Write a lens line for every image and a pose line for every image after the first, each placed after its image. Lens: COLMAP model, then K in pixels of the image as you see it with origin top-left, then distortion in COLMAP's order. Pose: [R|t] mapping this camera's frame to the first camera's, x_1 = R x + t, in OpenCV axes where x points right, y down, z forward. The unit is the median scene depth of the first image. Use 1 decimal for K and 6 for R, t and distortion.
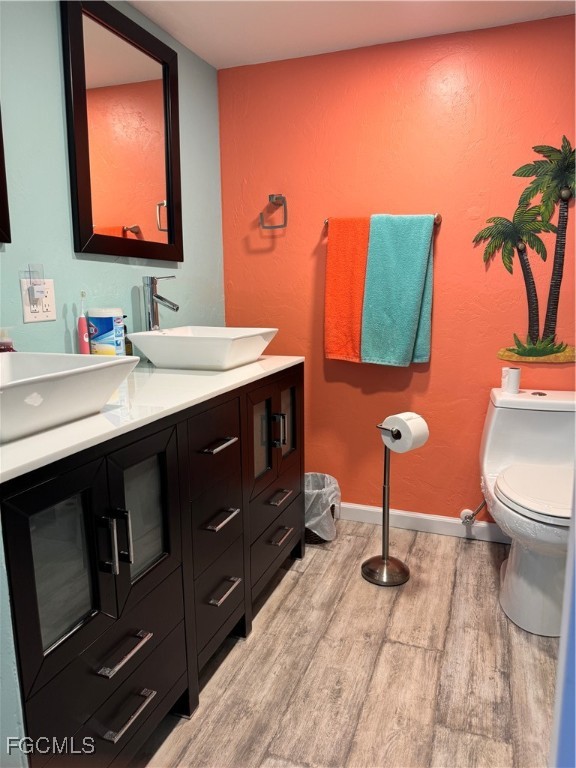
lens RADIAL K [[552.3, 0, 288.0], [0, 552.3, 384.0], [0, 0, 1]] dist [0.072913, -0.096902]
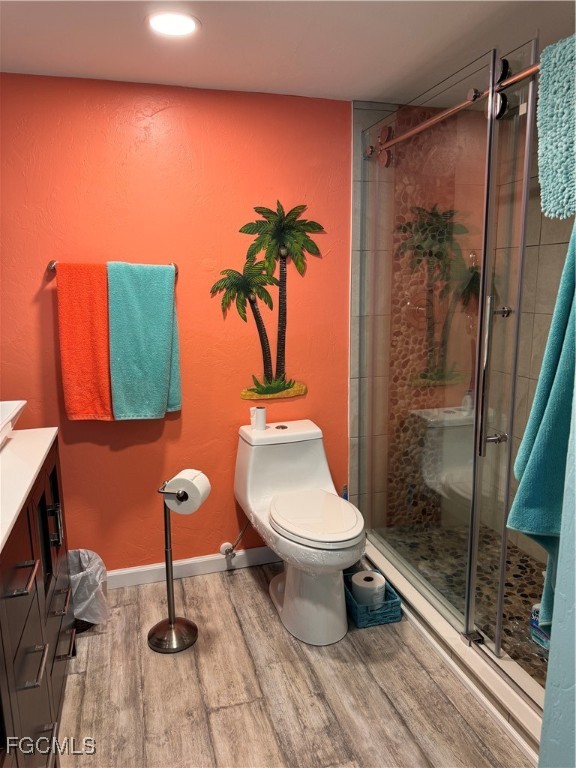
lens RADIAL K [[552.3, 0, 288.0], [0, 552.3, 384.0], [0, 0, 1]] dist [0.072913, -0.096902]
pose [[0.801094, -0.108175, 0.588682, -0.187053], [0.110534, 0.993353, 0.032119, -0.103626], [-0.588244, 0.039339, 0.807726, 0.085175]]
